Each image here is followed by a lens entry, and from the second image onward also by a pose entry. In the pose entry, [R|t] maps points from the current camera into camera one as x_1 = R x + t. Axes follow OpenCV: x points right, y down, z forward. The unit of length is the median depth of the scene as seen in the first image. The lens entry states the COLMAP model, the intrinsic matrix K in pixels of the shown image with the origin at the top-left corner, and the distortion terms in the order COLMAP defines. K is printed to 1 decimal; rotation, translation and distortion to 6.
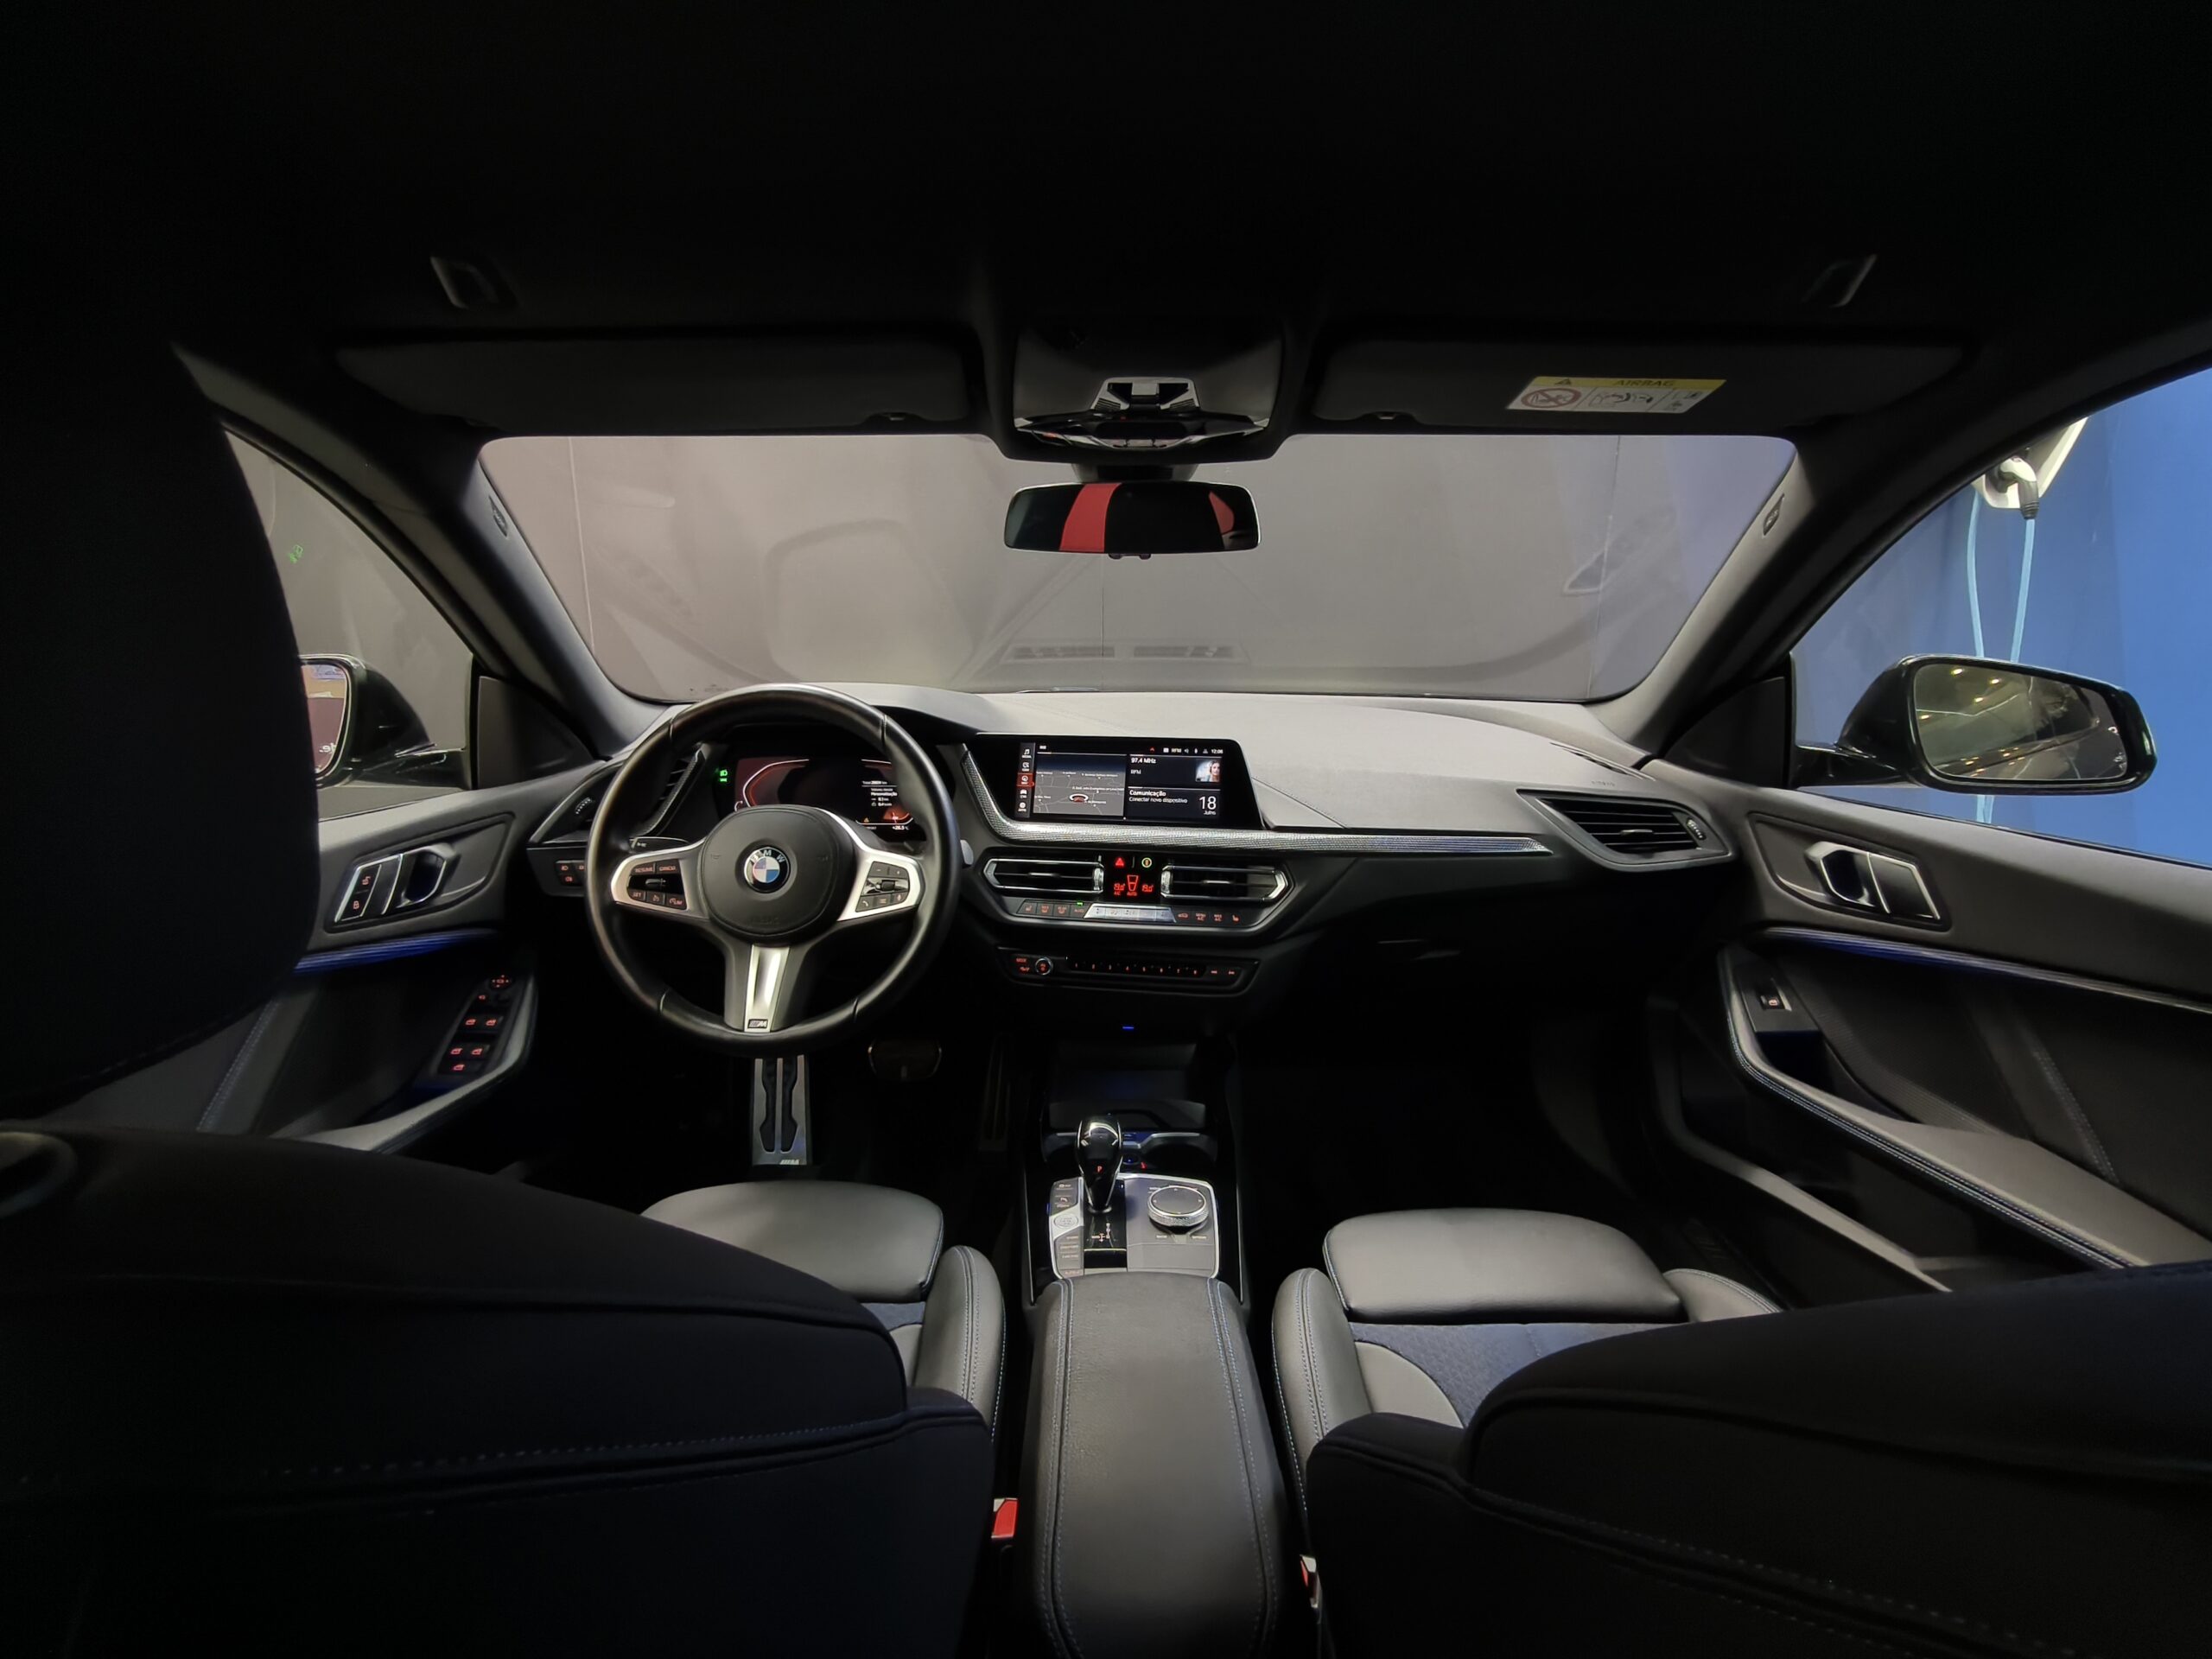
lens RADIAL K [[999.2, 0, 1108.1], [0, 999.2, 833.2], [0, 0, 1]] dist [-0.000429, 0.000028]
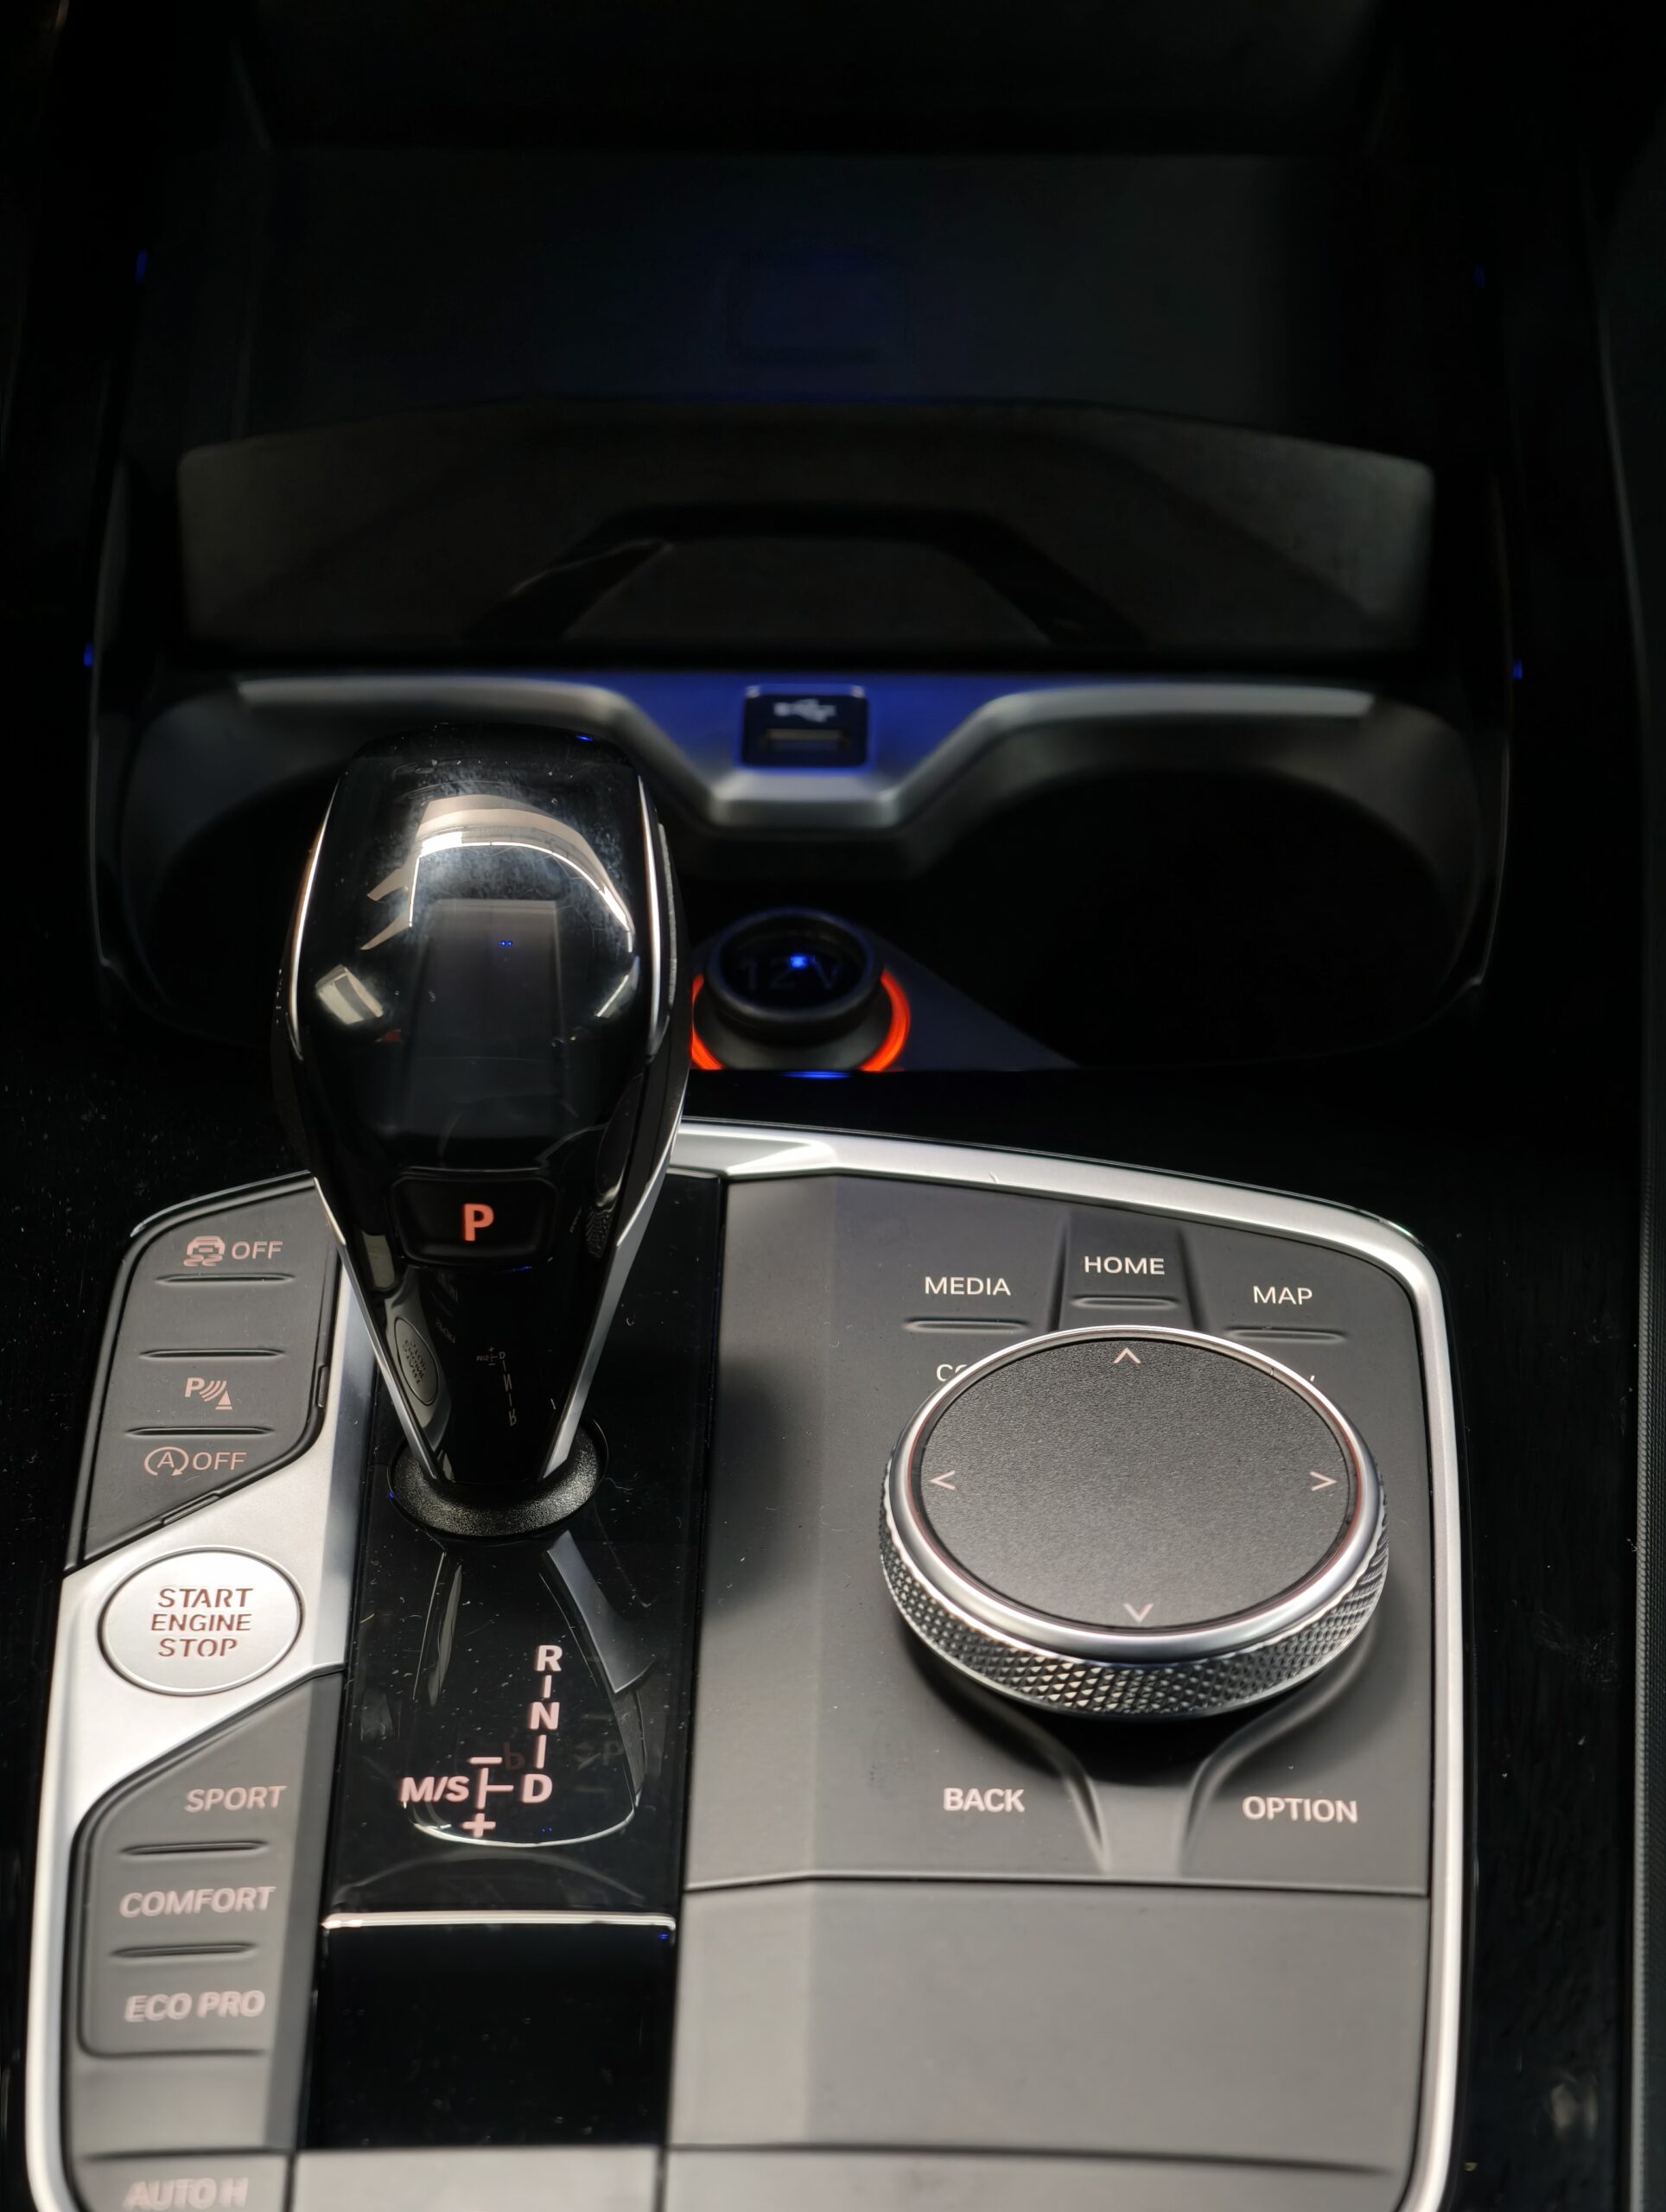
lens RADIAL K [[5500.8, 0, 874.9], [0, 5500.8, 1105.0], [0, 0, 1]] dist [0.414012, -1.744248]
pose [[0.999884, 0.010219, -0.011321, 0.041773], [-0.003461, 0.874981, 0.484144, 0.010085], [0.014853, -0.484049, 0.874915, 0.408308]]
